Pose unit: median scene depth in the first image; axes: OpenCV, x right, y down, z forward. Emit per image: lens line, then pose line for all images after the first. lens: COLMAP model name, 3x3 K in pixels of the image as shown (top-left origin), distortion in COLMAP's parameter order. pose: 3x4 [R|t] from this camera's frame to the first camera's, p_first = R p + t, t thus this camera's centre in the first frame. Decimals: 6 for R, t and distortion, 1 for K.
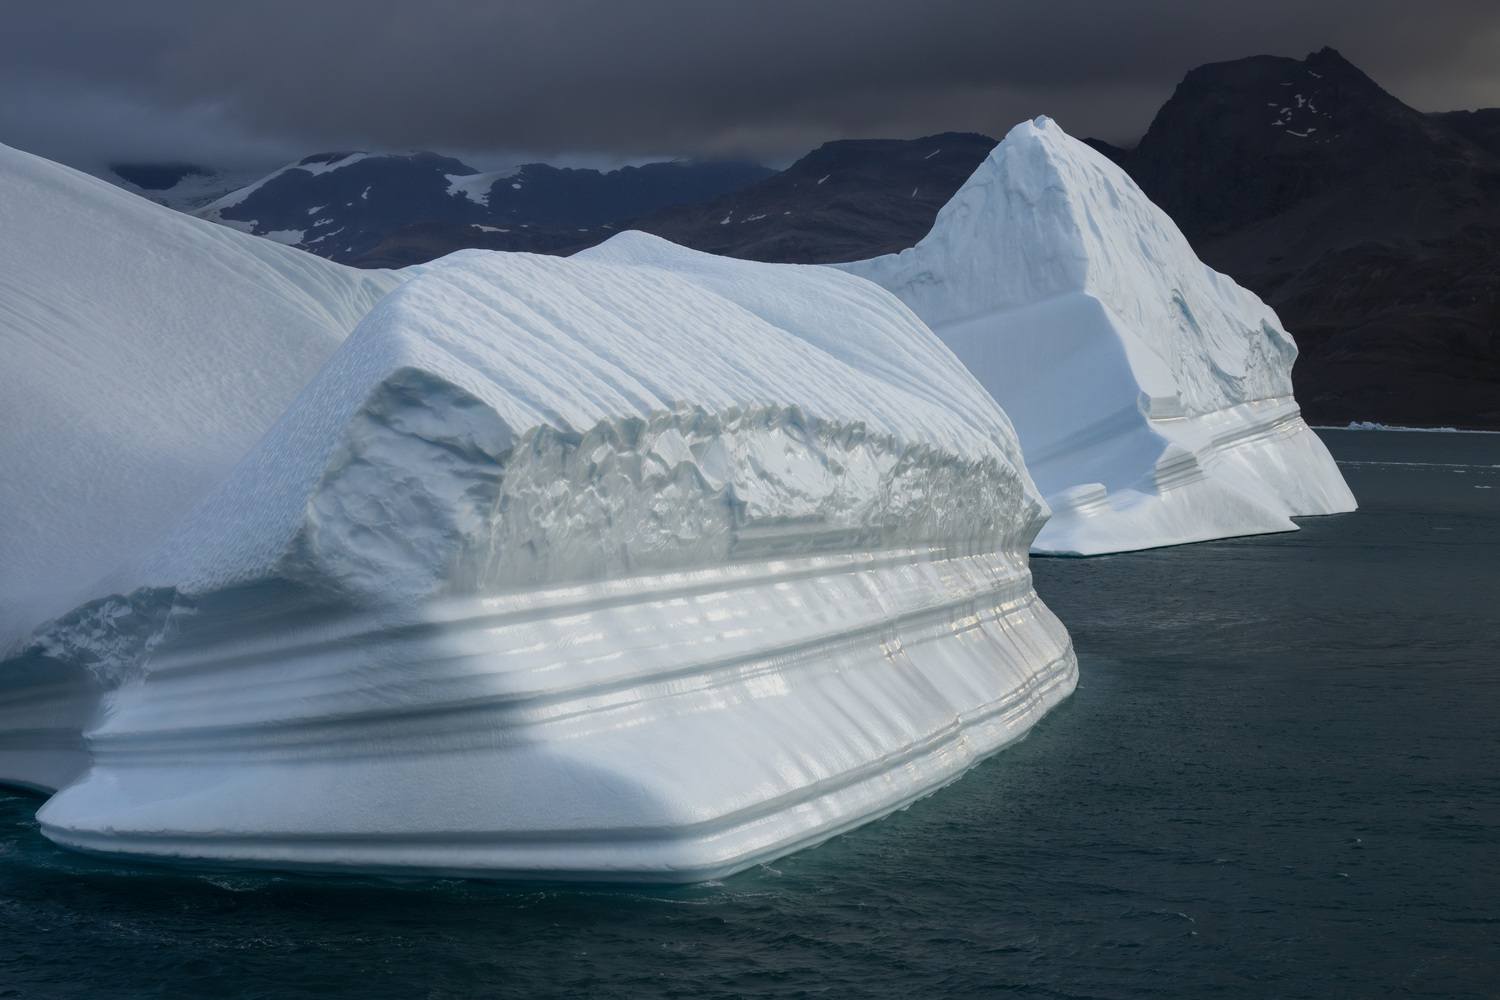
lens RADIAL K [[2990.9, 0, 750.1], [0, 2990.9, 500.3], [0, 0, 1]] dist [-0.131881, 0.000000]
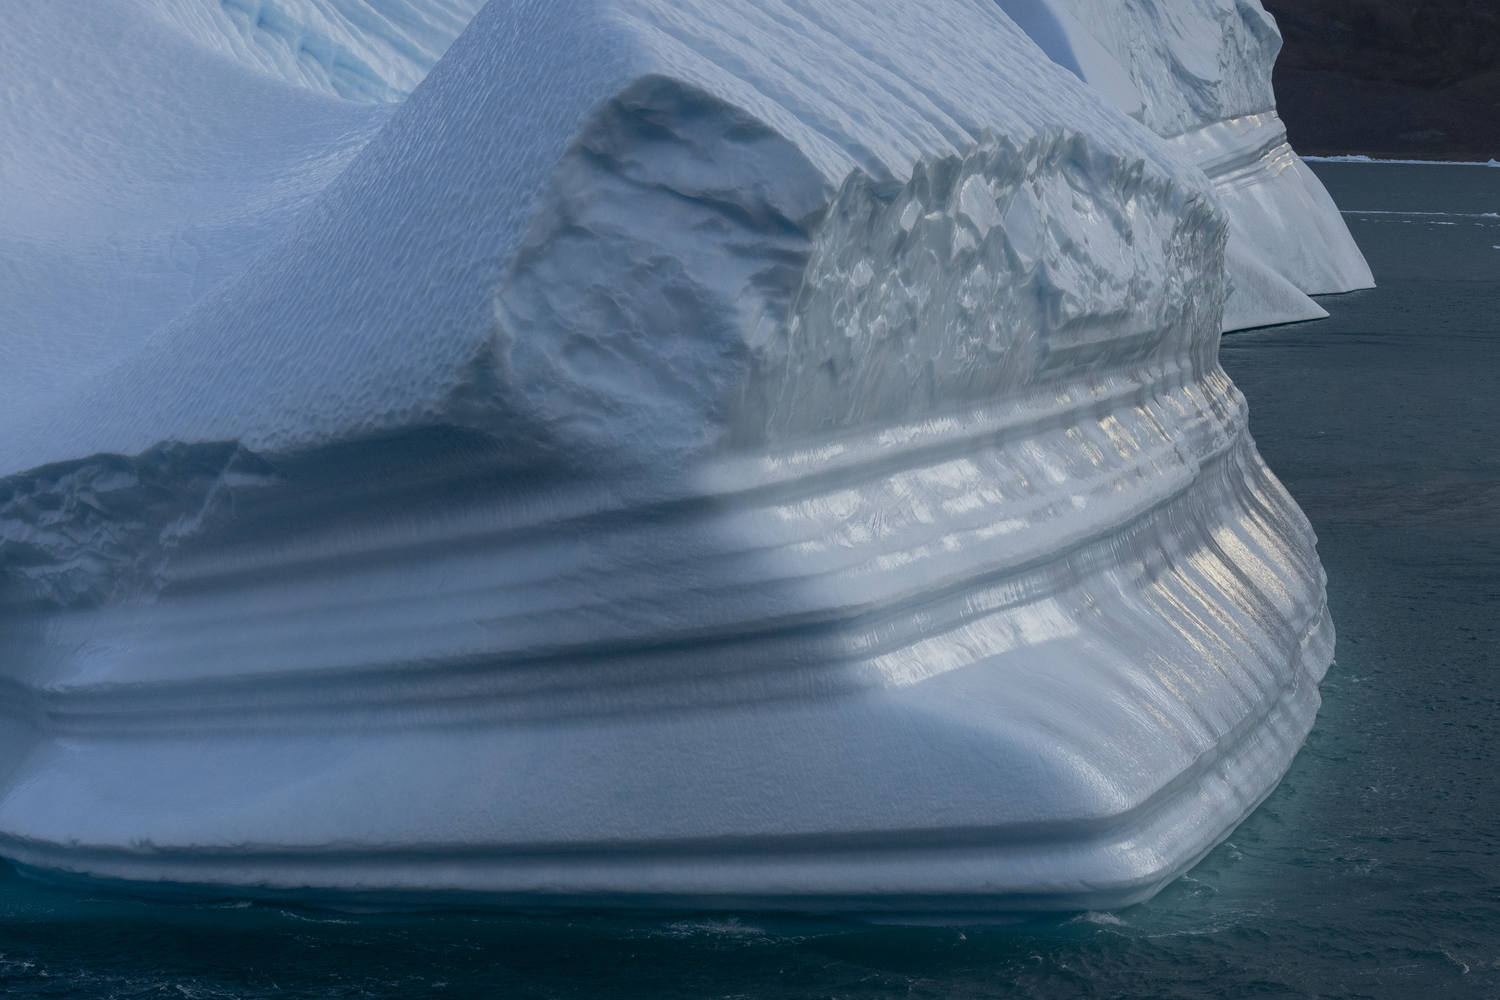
lens RADIAL K [[4609.2, 0, 750.0], [0, 4609.2, 499.9], [0, 0, 1]] dist [-0.133195, 0.000000]
pose [[0.994172, -0.012255, 0.107105, -0.186540], [0.006926, 0.998726, 0.049983, -0.004773], [-0.107581, -0.048950, 0.992991, 0.059932]]
